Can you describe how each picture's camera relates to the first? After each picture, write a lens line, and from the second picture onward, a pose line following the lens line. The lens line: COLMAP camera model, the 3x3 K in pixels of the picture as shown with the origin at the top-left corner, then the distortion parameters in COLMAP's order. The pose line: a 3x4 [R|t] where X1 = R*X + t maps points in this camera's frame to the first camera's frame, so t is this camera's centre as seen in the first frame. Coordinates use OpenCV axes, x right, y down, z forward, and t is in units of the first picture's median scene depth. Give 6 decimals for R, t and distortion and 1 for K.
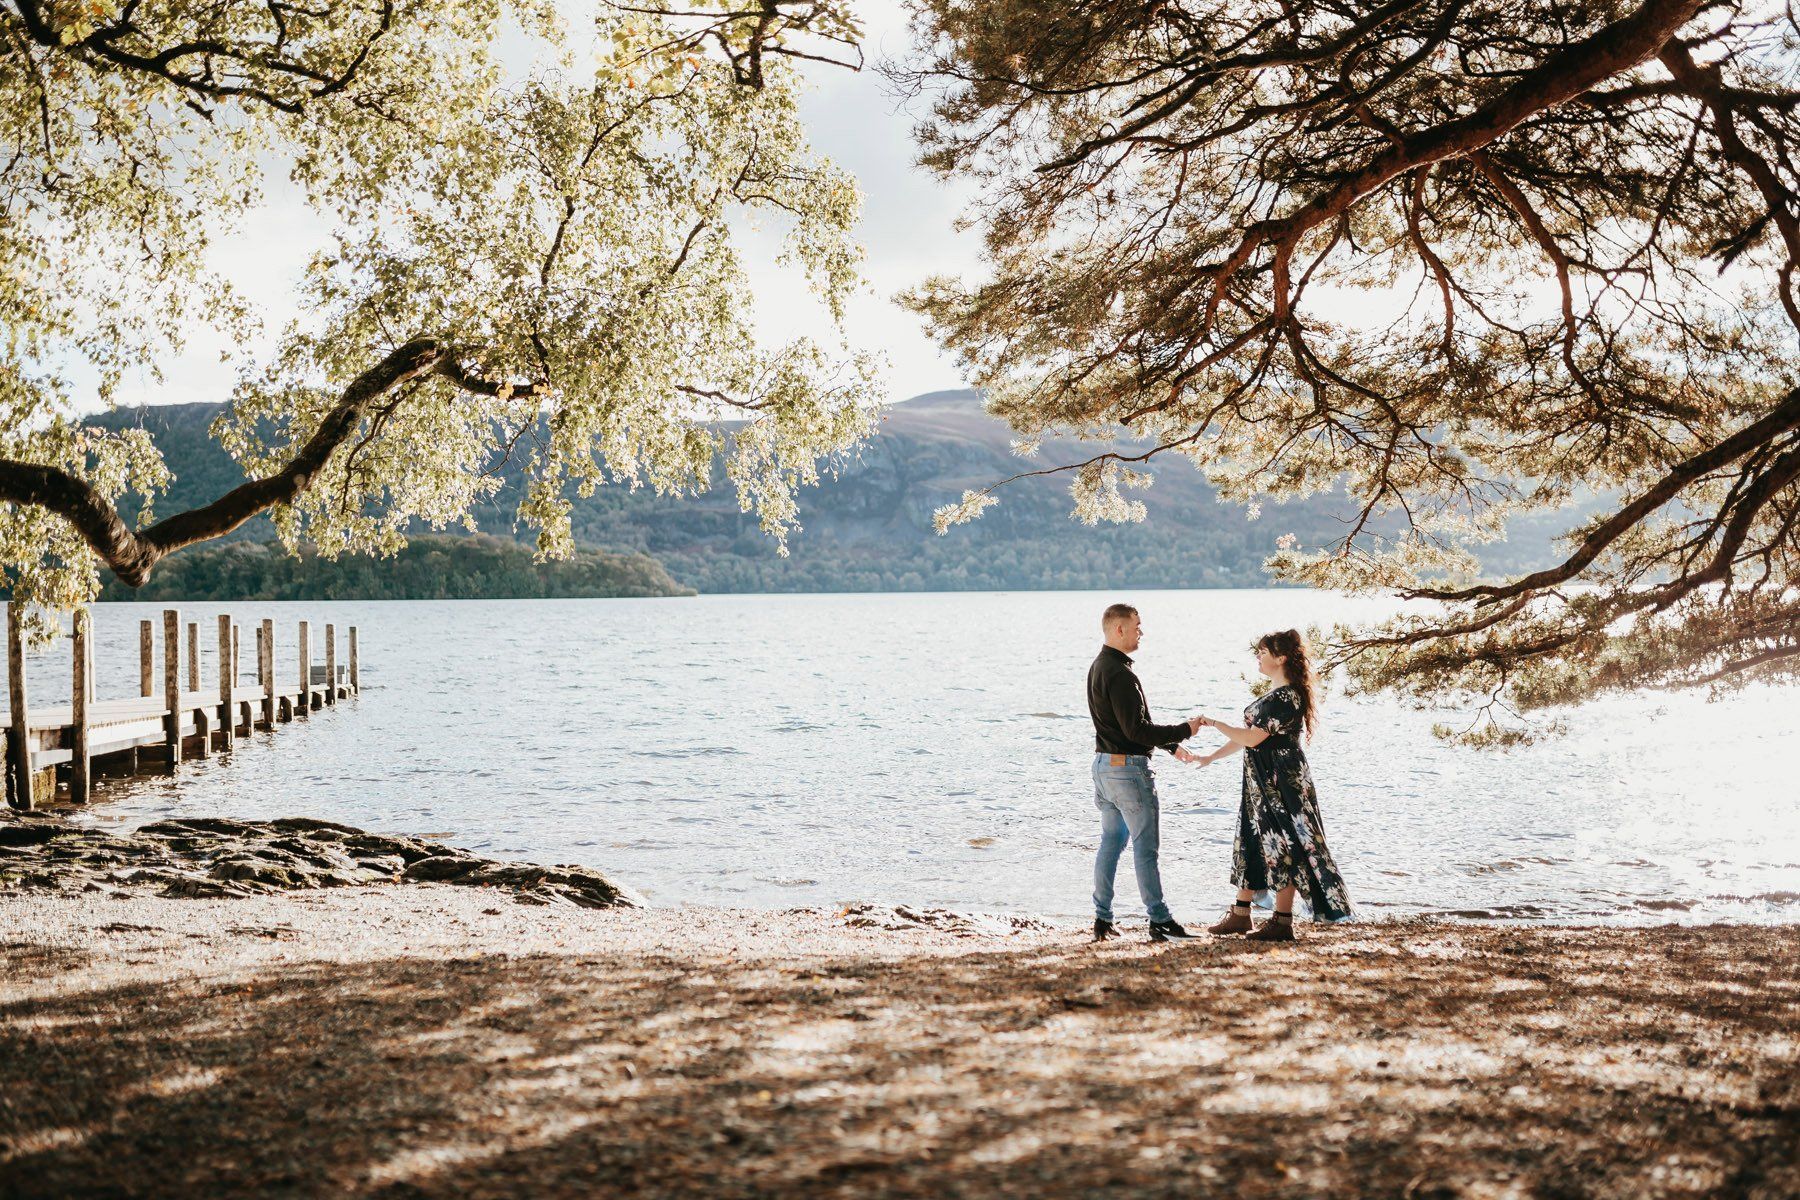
lens RADIAL K [[1717.8, 0, 904.3], [0, 1717.8, 592.5], [0, 0, 1]] dist [-0.019575, 0.000000]
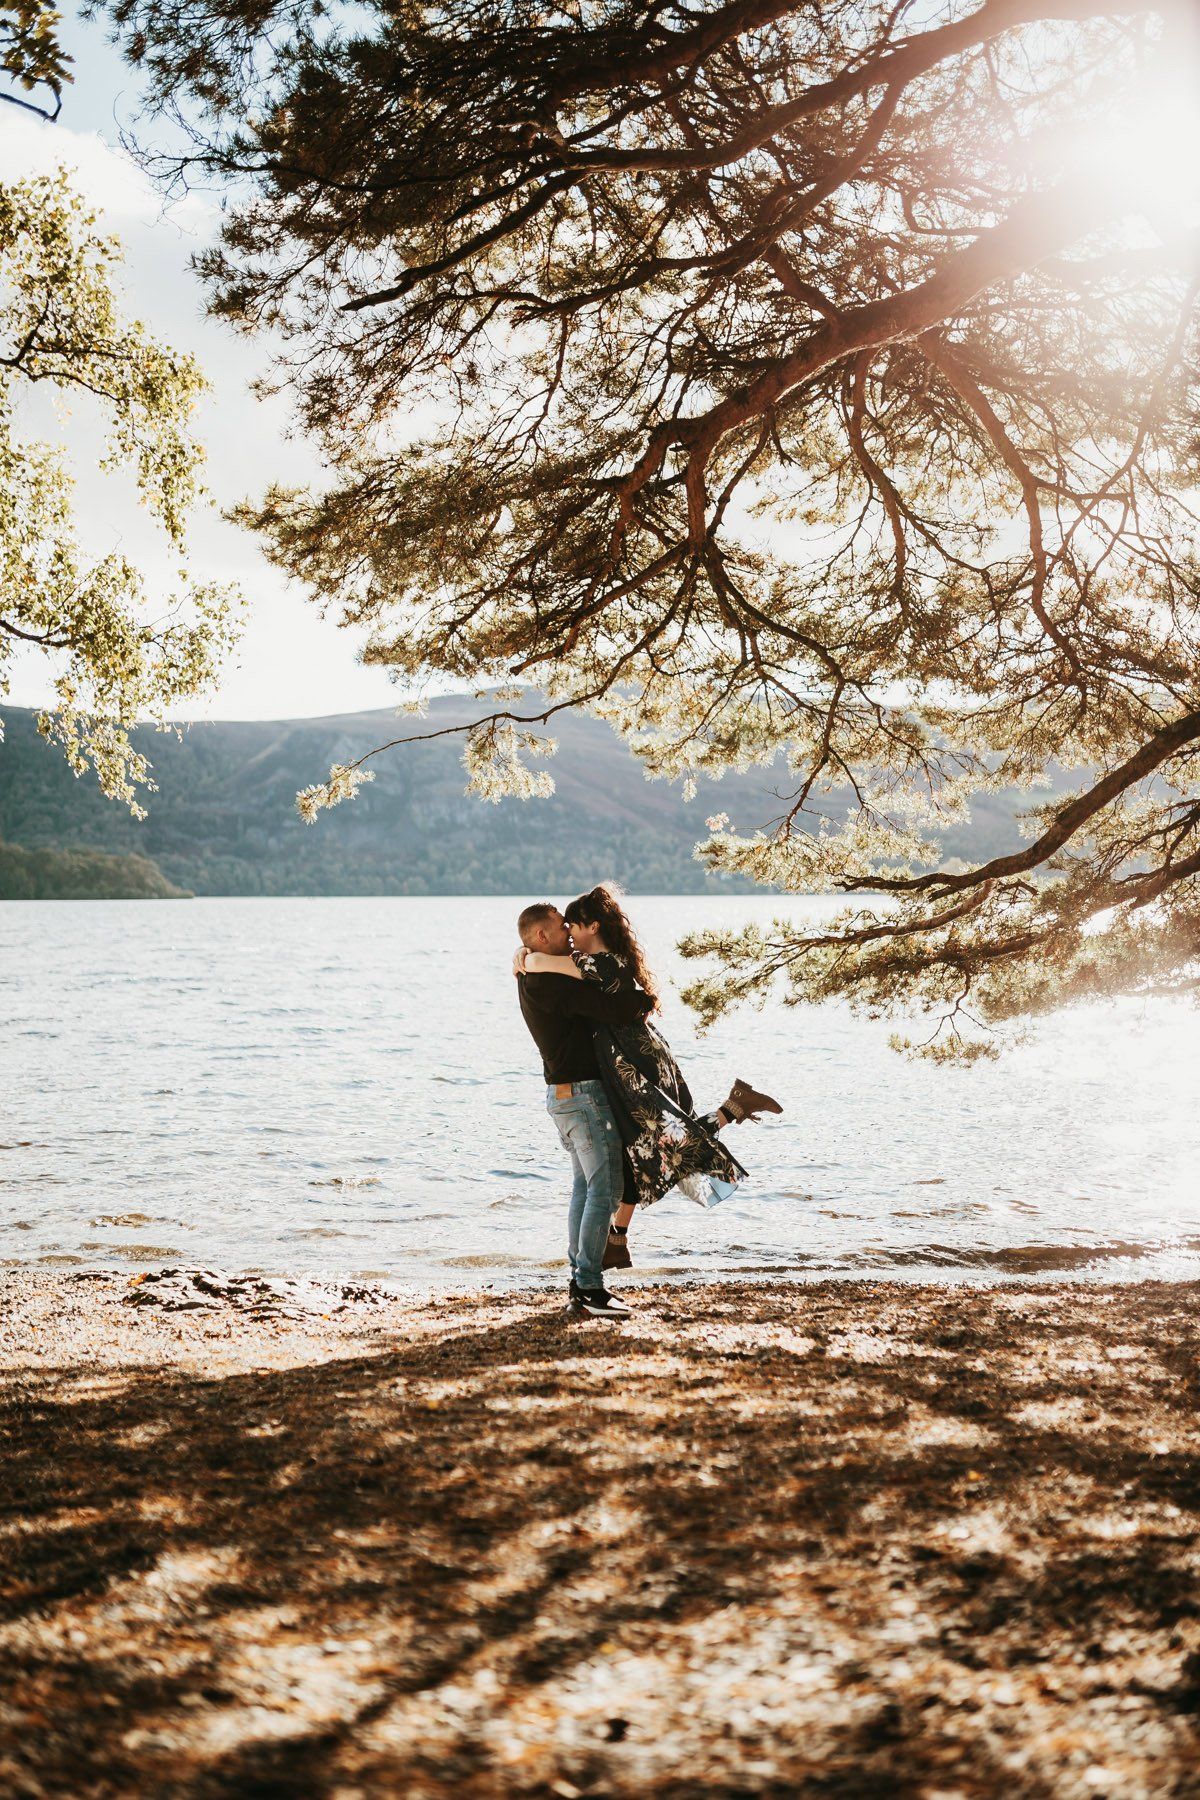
lens RADIAL K [[1717.8, 0, 598.6], [0, 1717.8, 898.2], [0, 0, 1]] dist [-0.019575, 0.000000]
pose [[0.993971, 0.005688, 0.109497, 0.079297], [-0.005766, 0.999983, 0.000398, 0.008912], [-0.109493, -0.001027, 0.993987, 0.179590]]
